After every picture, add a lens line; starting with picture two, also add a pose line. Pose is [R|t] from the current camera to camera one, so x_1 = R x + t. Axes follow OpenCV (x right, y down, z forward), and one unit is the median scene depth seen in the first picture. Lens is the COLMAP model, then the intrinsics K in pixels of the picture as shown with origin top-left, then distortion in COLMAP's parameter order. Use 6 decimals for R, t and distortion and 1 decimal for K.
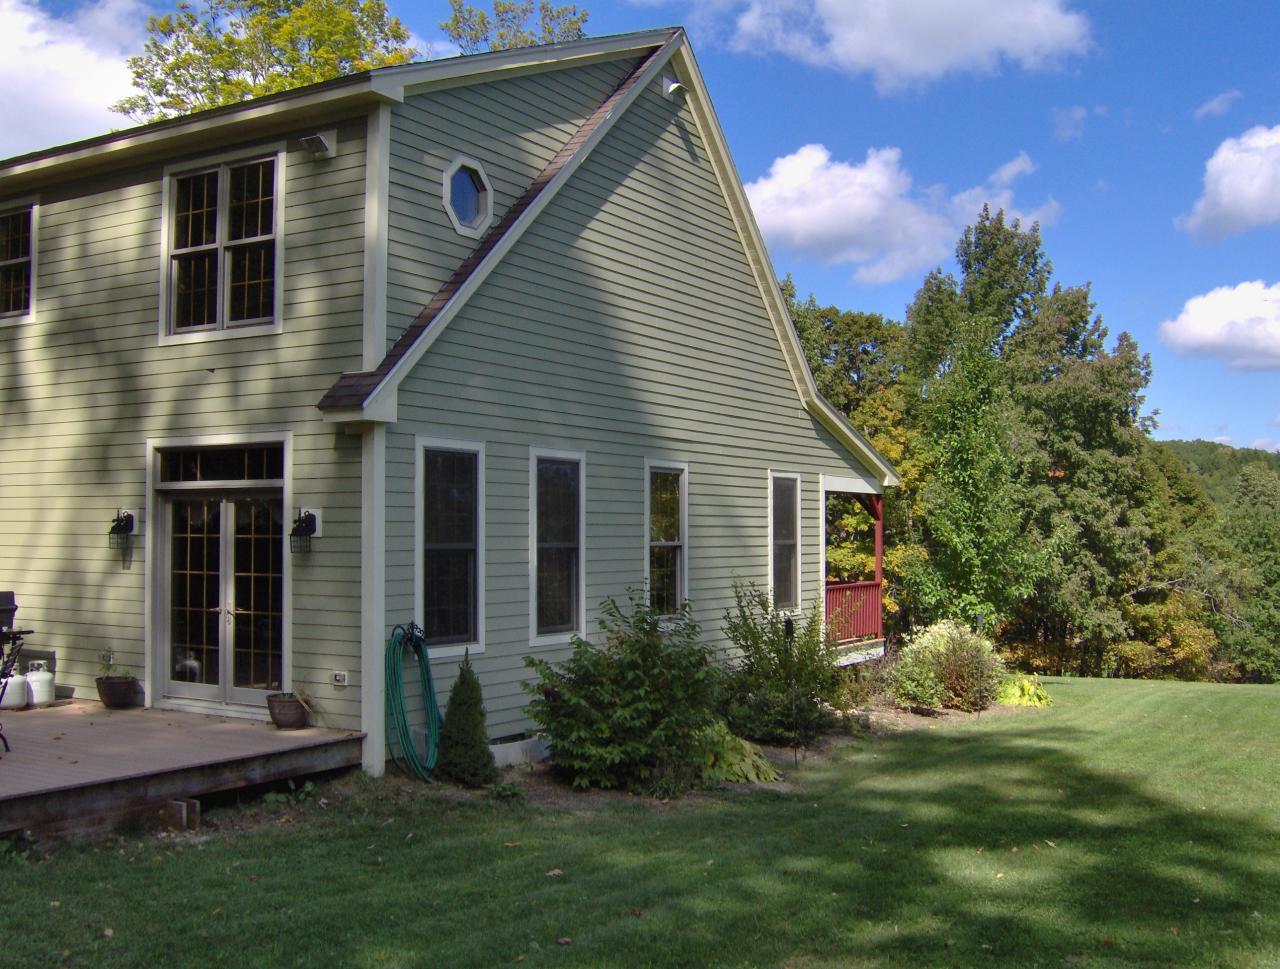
lens RADIAL K [[1412.9, 0, 646.1], [0, 1412.9, 480.1], [0, 0, 1]] dist [-0.196870, 0.152927]
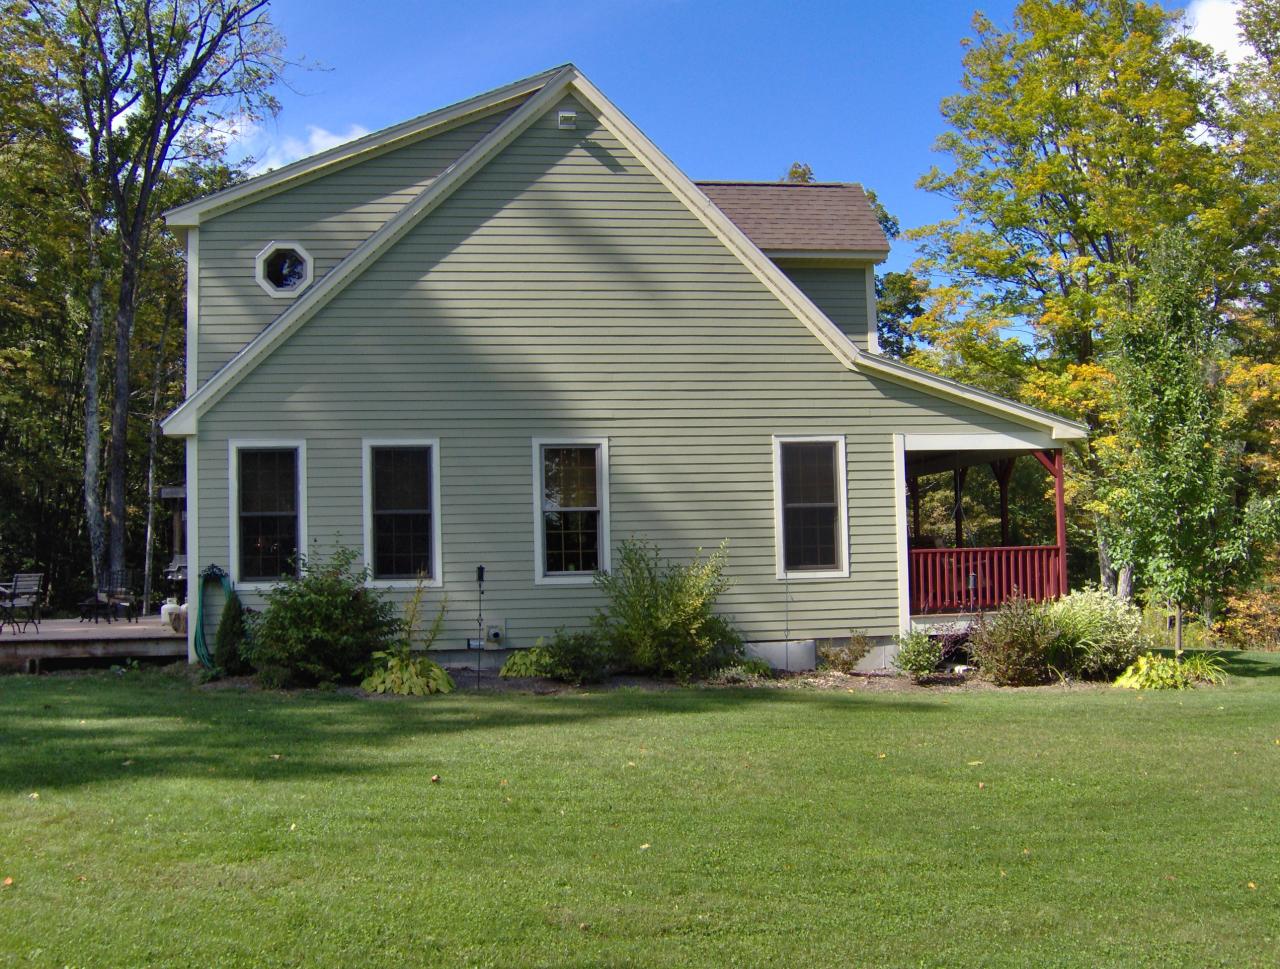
lens RADIAL K [[1412.9, 0, 646.1], [0, 1412.9, 480.1], [0, 0, 1]] dist [-0.196870, 0.152927]
pose [[0.605922, -0.071080, -0.792342, 1.056154], [0.052370, 0.997404, -0.049427, 0.088576], [0.793799, -0.011546, 0.608071, 0.374249]]
